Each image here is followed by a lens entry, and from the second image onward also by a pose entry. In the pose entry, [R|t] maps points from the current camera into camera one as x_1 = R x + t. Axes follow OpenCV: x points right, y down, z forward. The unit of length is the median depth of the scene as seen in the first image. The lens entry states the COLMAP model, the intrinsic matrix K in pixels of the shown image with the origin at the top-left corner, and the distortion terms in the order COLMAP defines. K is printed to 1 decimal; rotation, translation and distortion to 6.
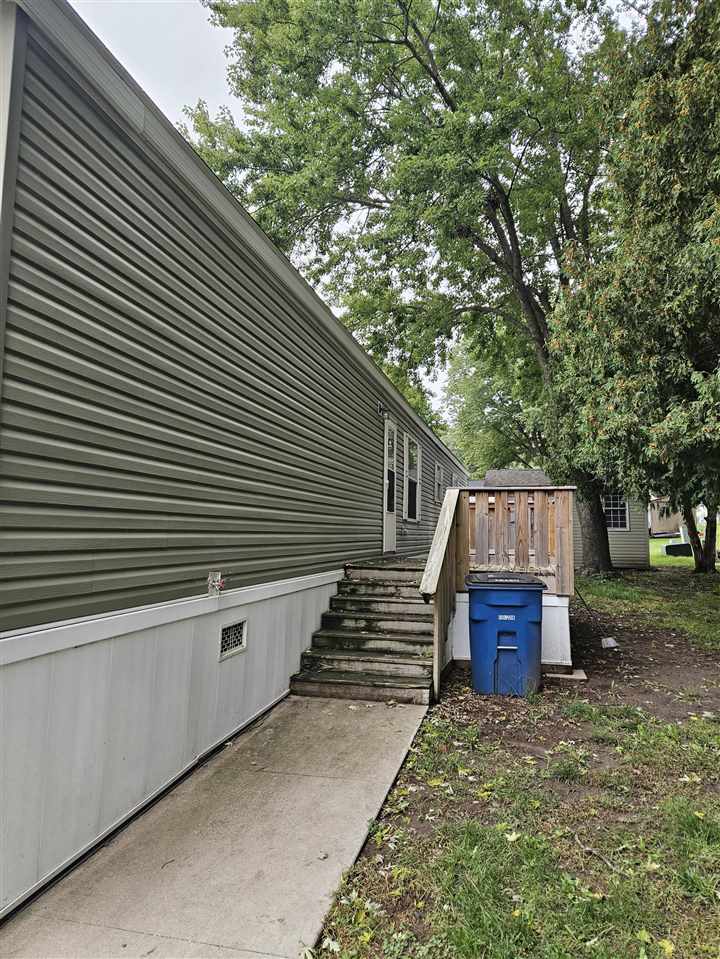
lens RADIAL K [[628.1, 0, 360.0], [0, 628.1, 479.5], [0, 0, 1]] dist [0.034953, -0.000292]
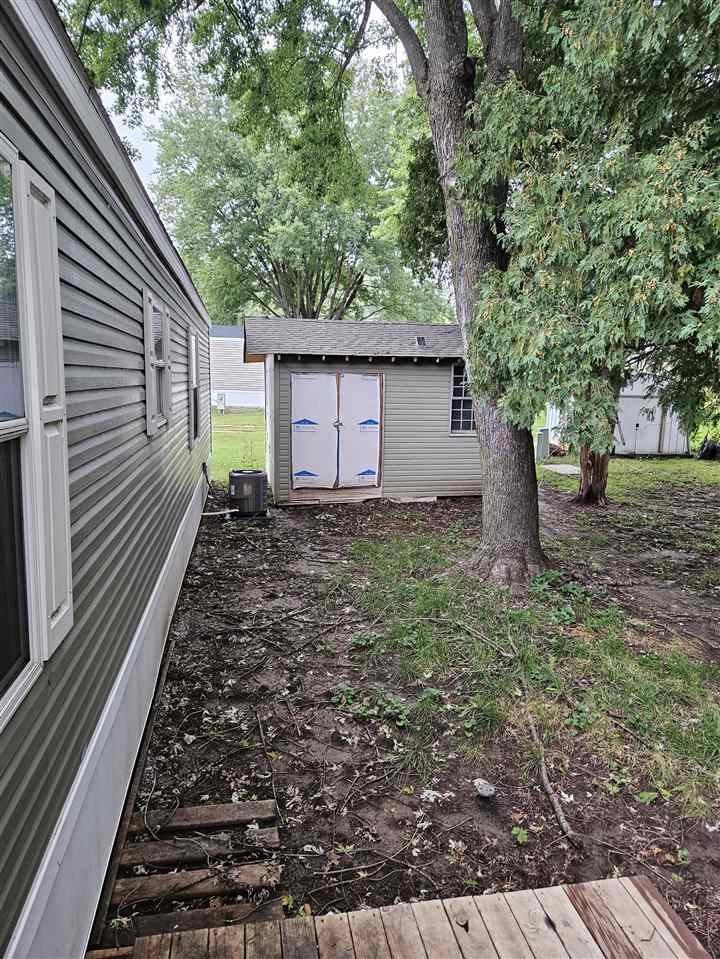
lens RADIAL K [[650.3, 0, 360.0], [0, 650.3, 479.5], [0, 0, 1]] dist [0.009179, -0.001116]
pose [[0.908011, -0.057551, 0.414974, 0.064212], [-0.043600, 0.972160, 0.230227, -0.015308], [-0.416671, -0.227142, 0.880223, 0.531087]]
